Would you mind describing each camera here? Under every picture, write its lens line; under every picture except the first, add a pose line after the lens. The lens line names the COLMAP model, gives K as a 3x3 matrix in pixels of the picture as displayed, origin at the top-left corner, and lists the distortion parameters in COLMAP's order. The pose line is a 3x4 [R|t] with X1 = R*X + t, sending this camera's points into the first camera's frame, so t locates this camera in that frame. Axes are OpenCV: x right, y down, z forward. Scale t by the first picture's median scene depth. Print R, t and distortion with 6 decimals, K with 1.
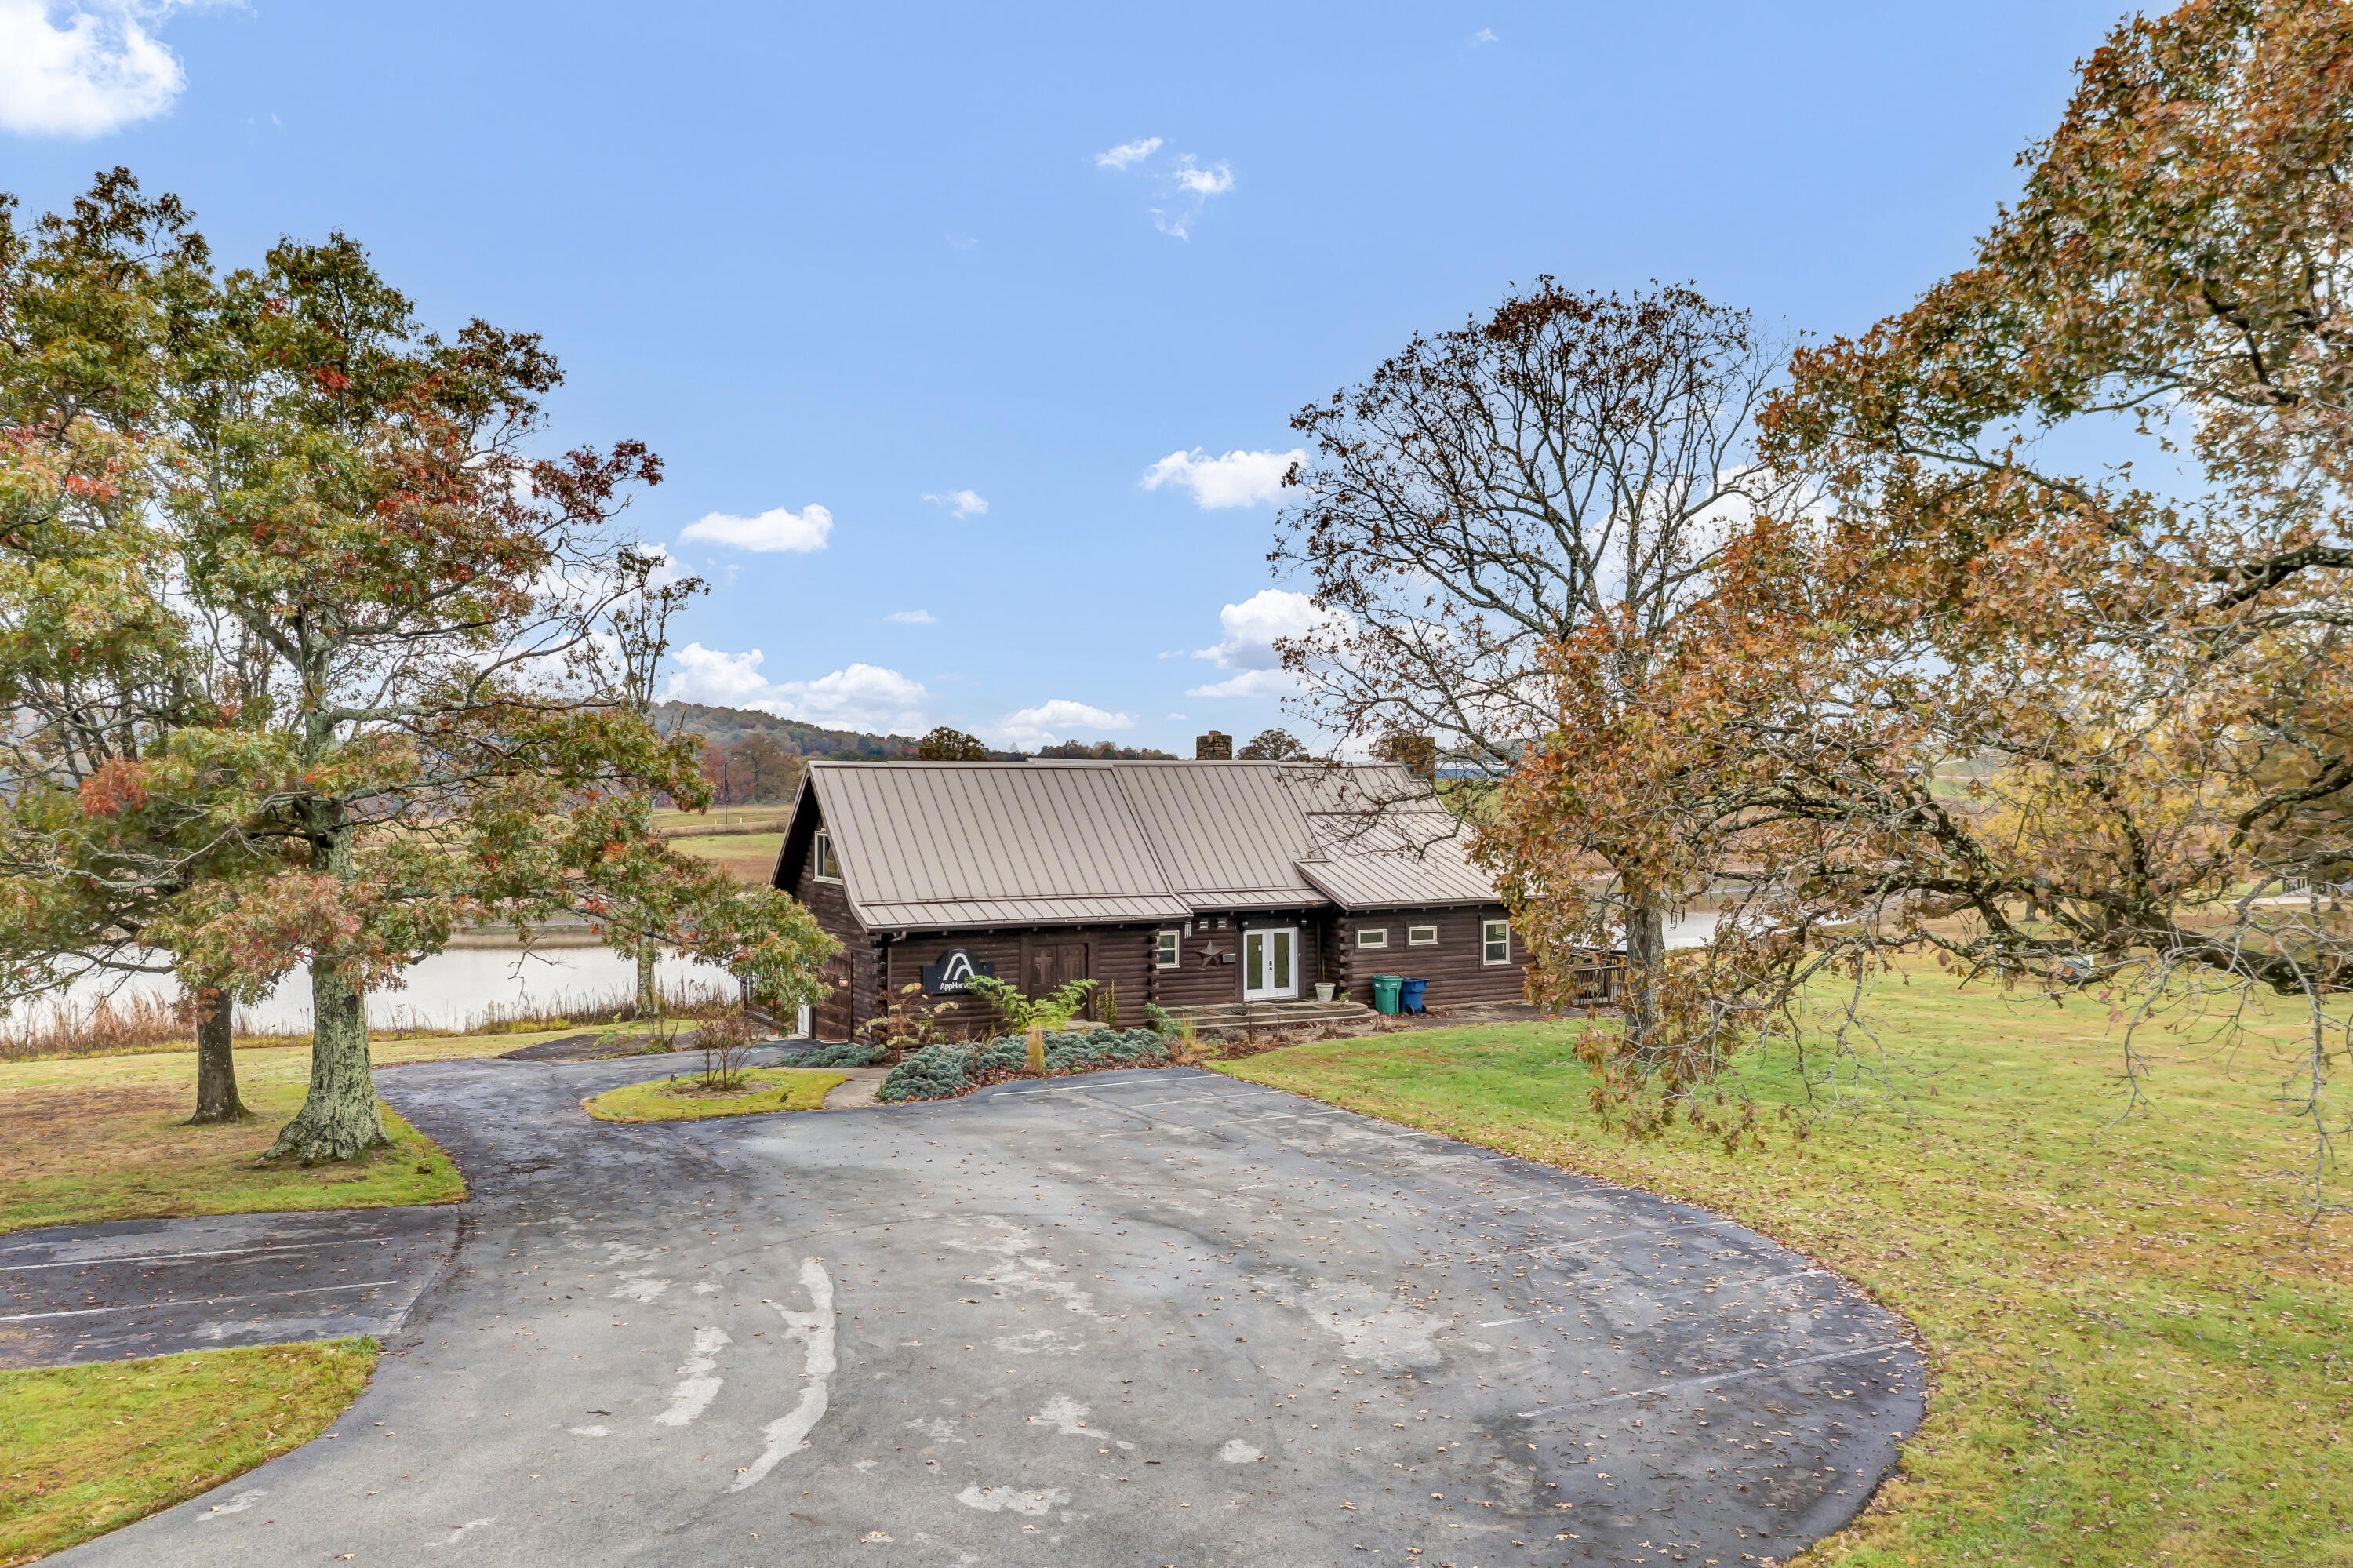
lens RADIAL K [[1866.2, 0, 1173.4], [0, 1866.2, 790.8], [0, 0, 1]] dist [-0.016926, -0.002595]
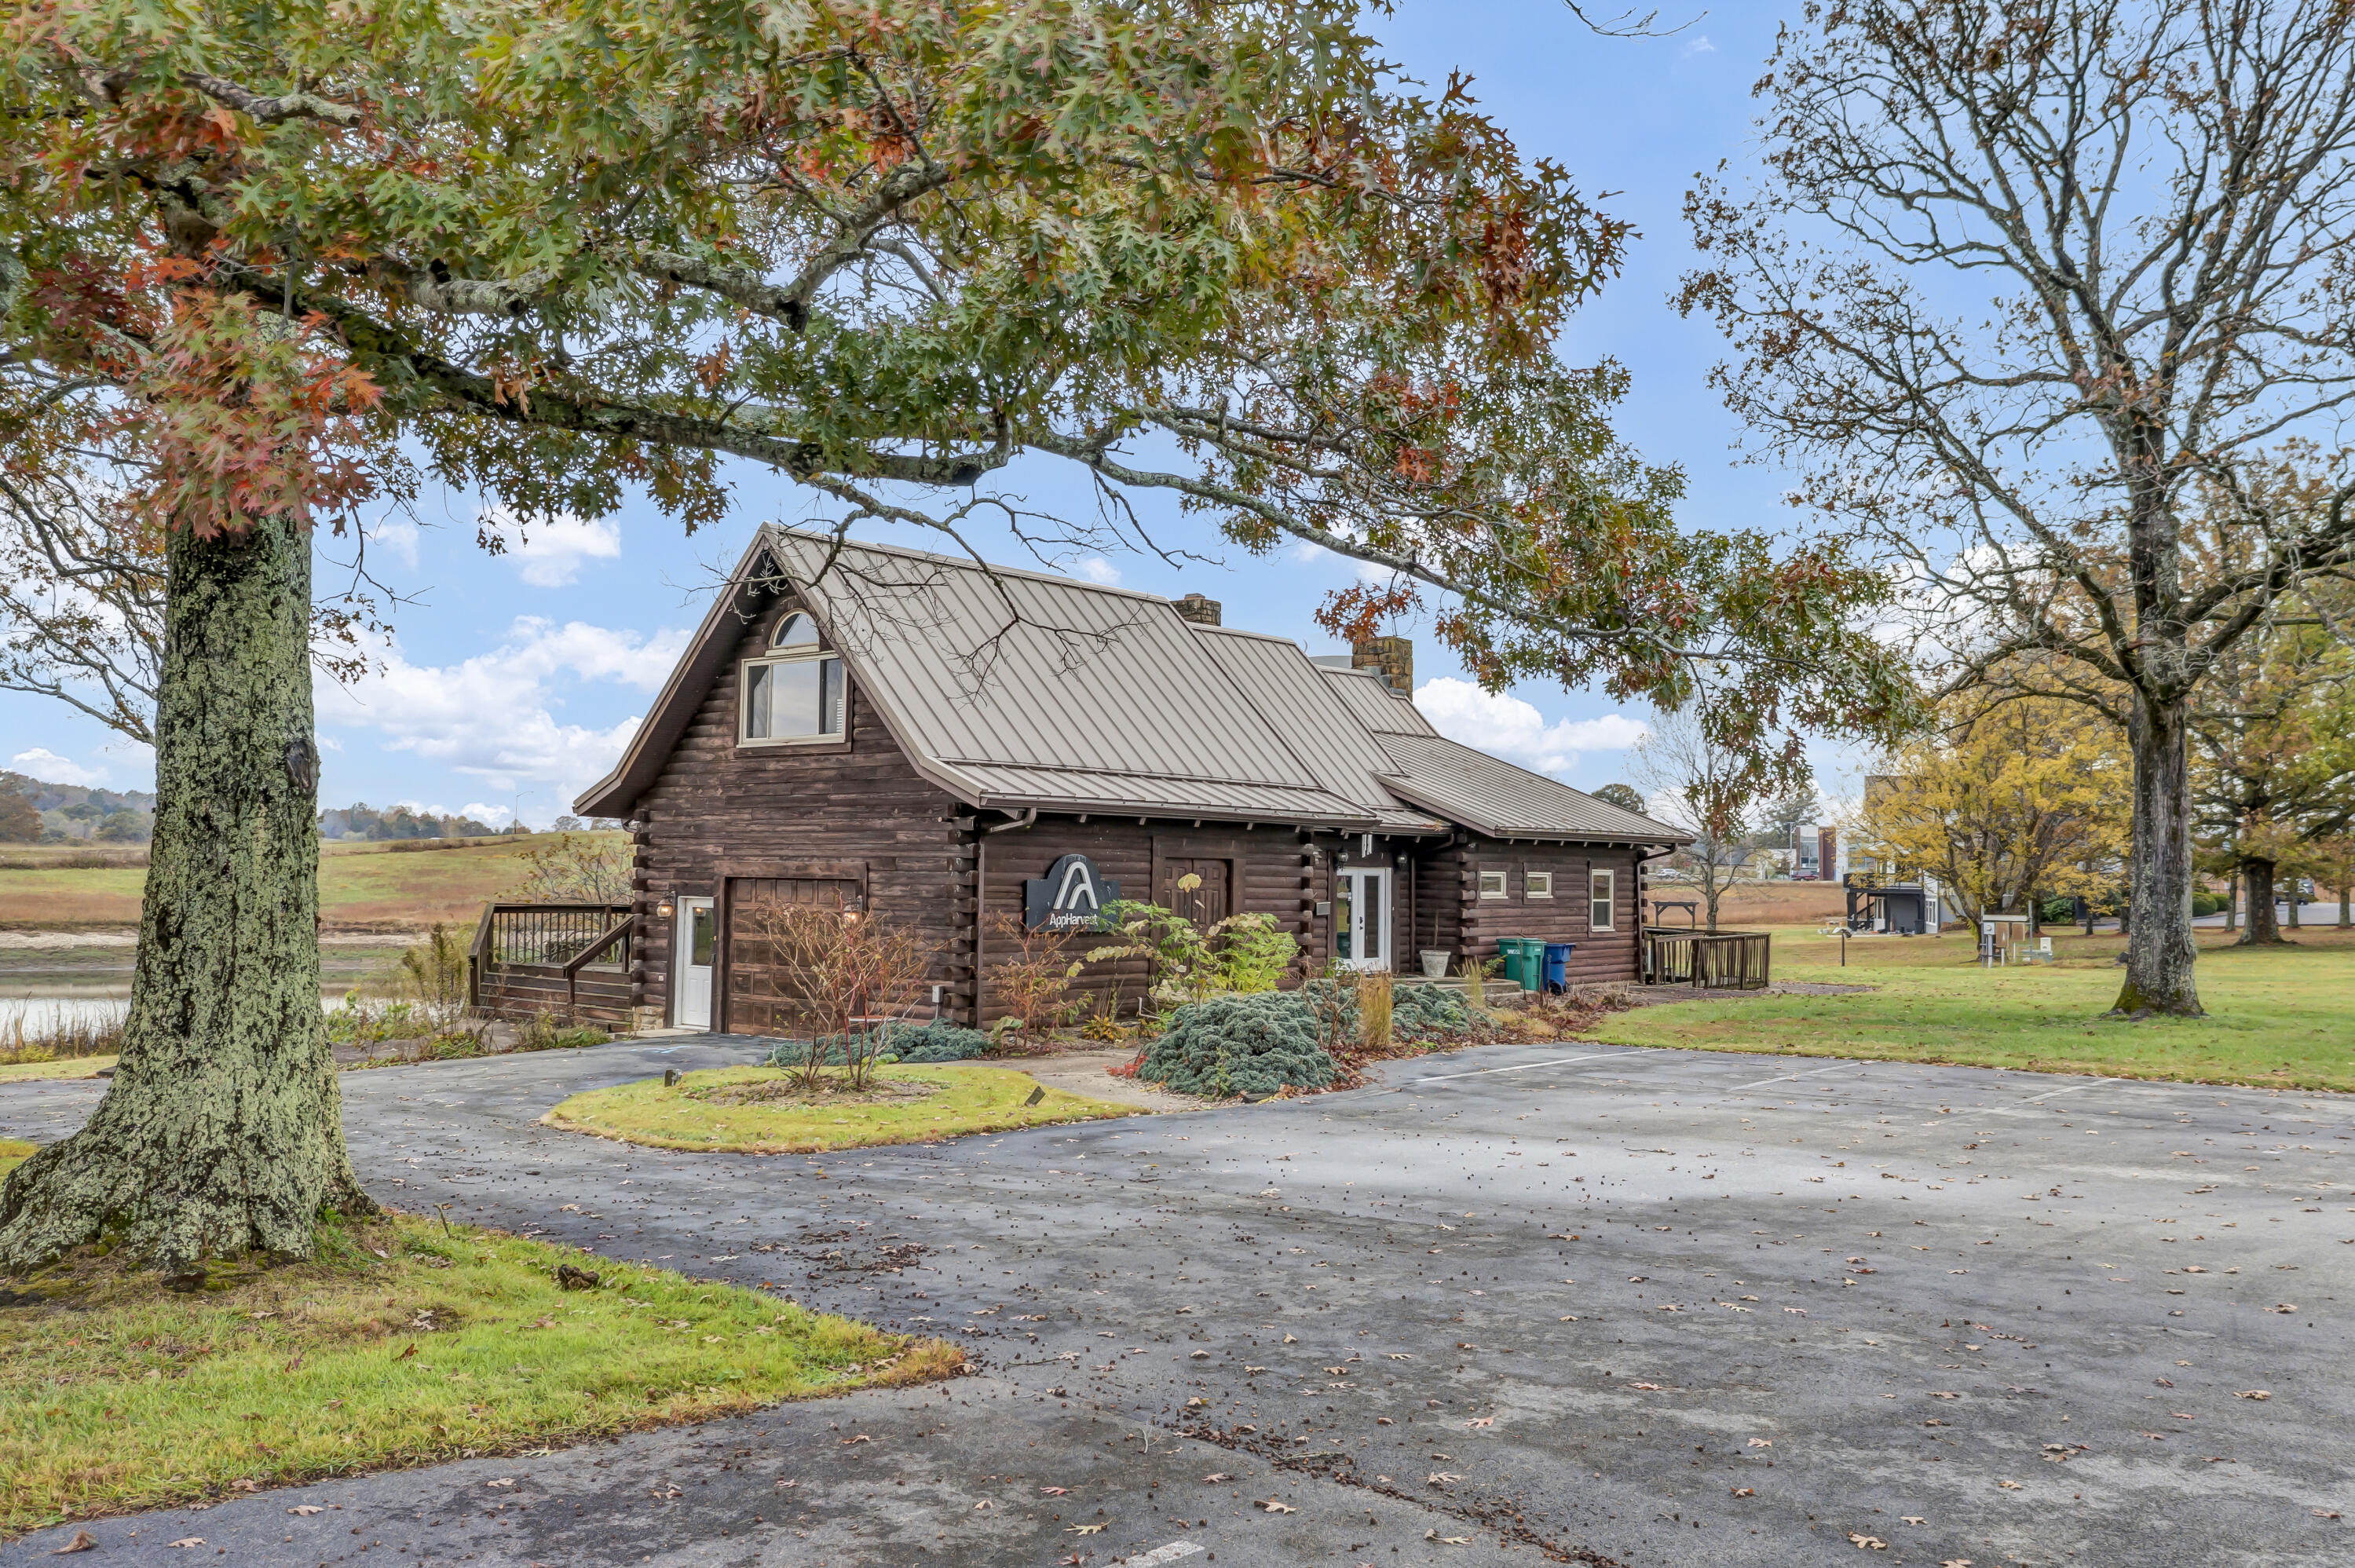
lens RADIAL K [[1912.8, 0, 1177.5], [0, 1912.8, 784.0], [0, 0, 1]] dist [-0.013822, -0.008231]
pose [[0.934235, 0.031285, 0.355284, -0.275581], [-0.014104, 0.998607, -0.050845, 0.087150], [-0.356379, 0.042490, 0.933375, 0.423595]]
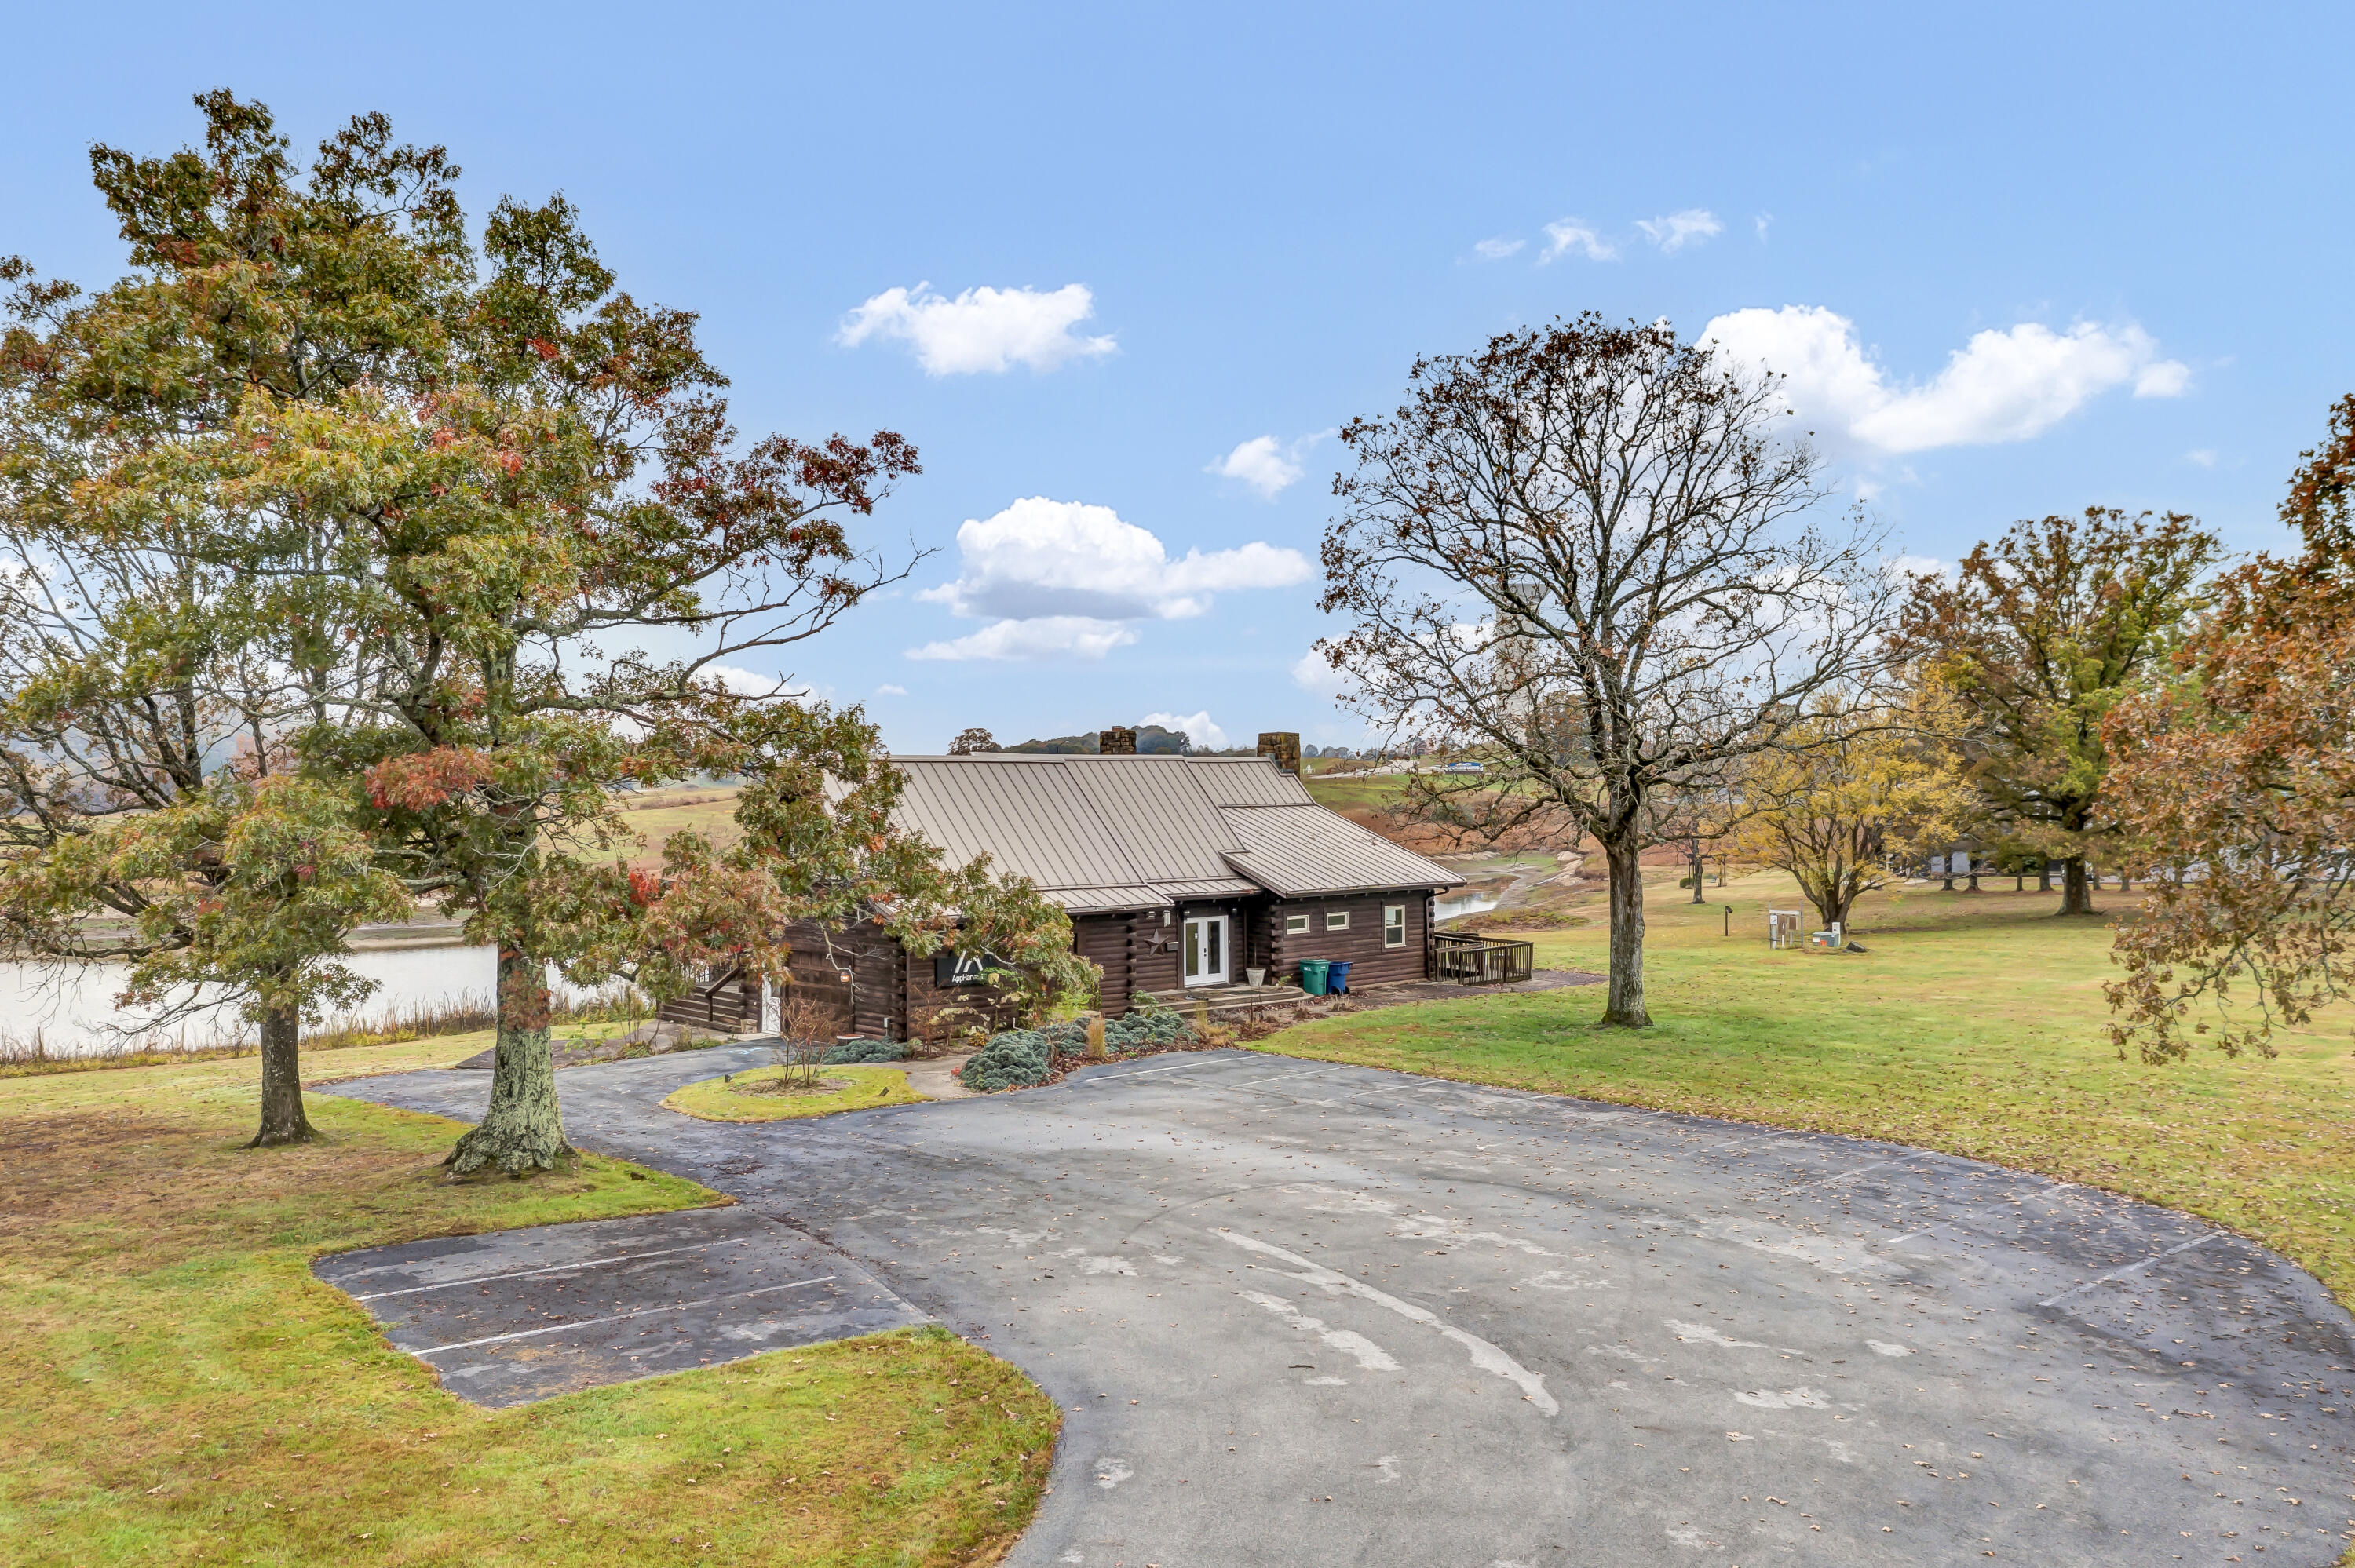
lens RADIAL K [[1867.4, 0, 1174.4], [0, 1867.4, 790.8], [0, 0, 1]] dist [-0.016926, -0.002595]
pose [[0.969669, -0.002735, 0.244408, -0.238647], [0.002419, 0.999996, 0.001595, 0.002172], [-0.244411, -0.000956, 0.969671, -0.002874]]
